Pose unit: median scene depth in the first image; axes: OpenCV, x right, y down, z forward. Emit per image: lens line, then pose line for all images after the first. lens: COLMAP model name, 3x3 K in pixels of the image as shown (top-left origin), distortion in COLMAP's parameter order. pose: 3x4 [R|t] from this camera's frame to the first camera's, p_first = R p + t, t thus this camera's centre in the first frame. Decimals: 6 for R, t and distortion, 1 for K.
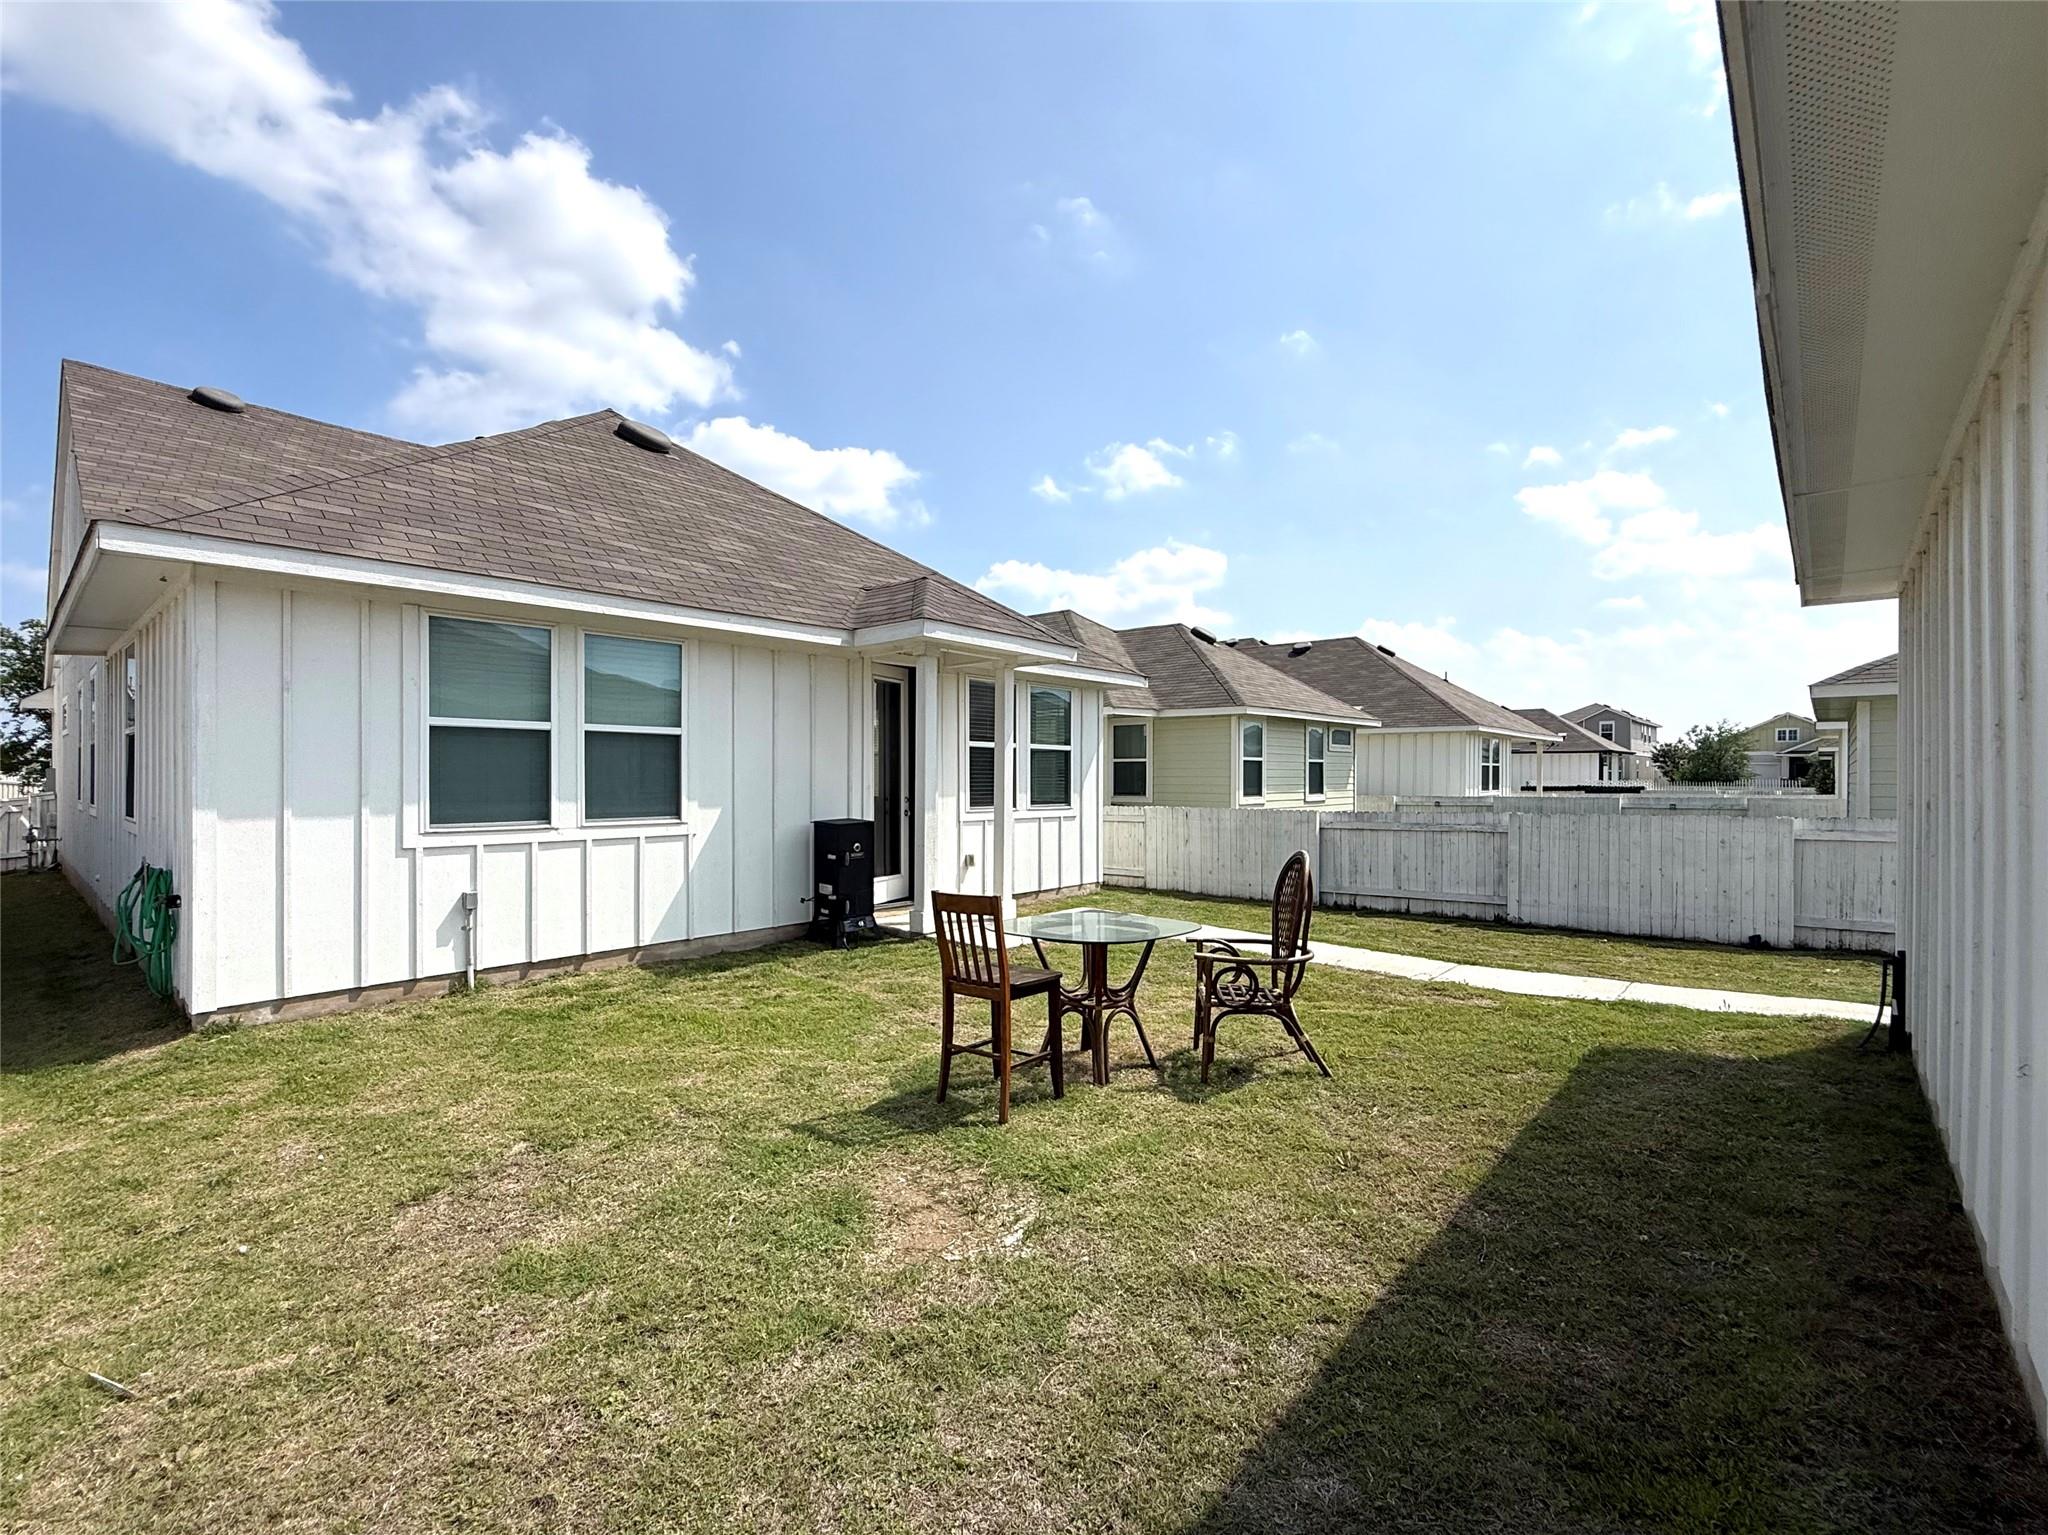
lens RADIAL K [[877.9, 0, 1021.4], [0, 877.9, 766.2], [0, 0, 1]] dist [-0.015312, -0.000061]
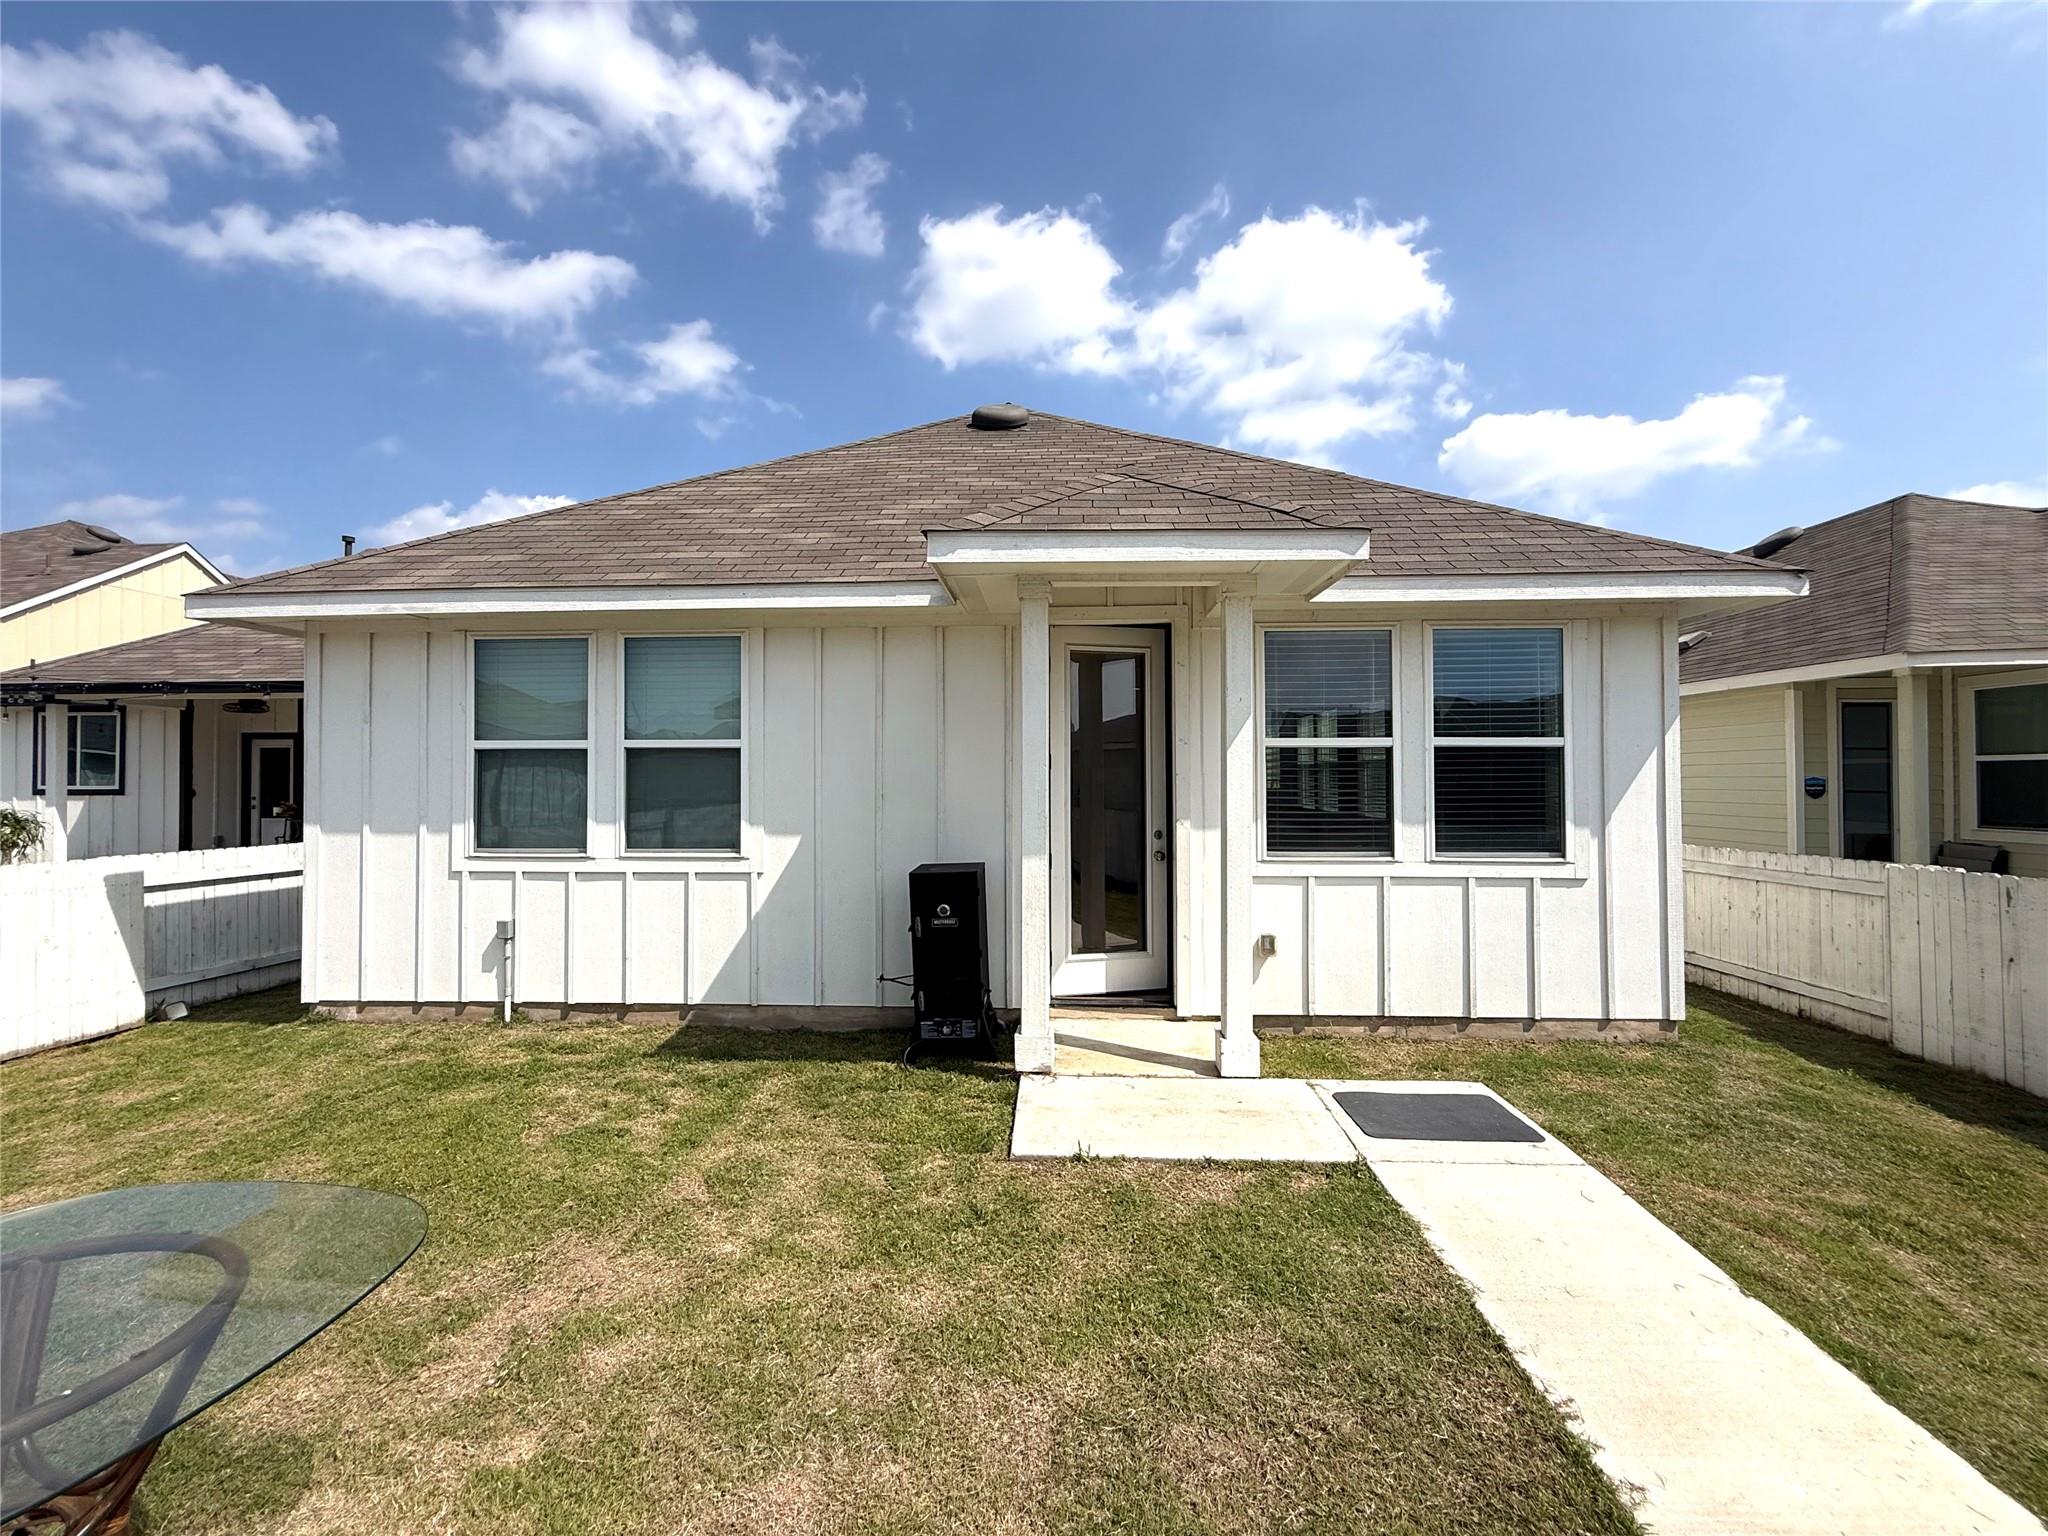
lens RADIAL K [[816.4, 0, 986.5], [0, 816.4, 767.0], [0, 0, 1]] dist [-0.001310, 0.000027]
pose [[0.620557, -0.018275, -0.783948, 0.350652], [0.011623, 0.999833, -0.014107, -0.005419], [0.784075, -0.000358, 0.620666, 0.736937]]
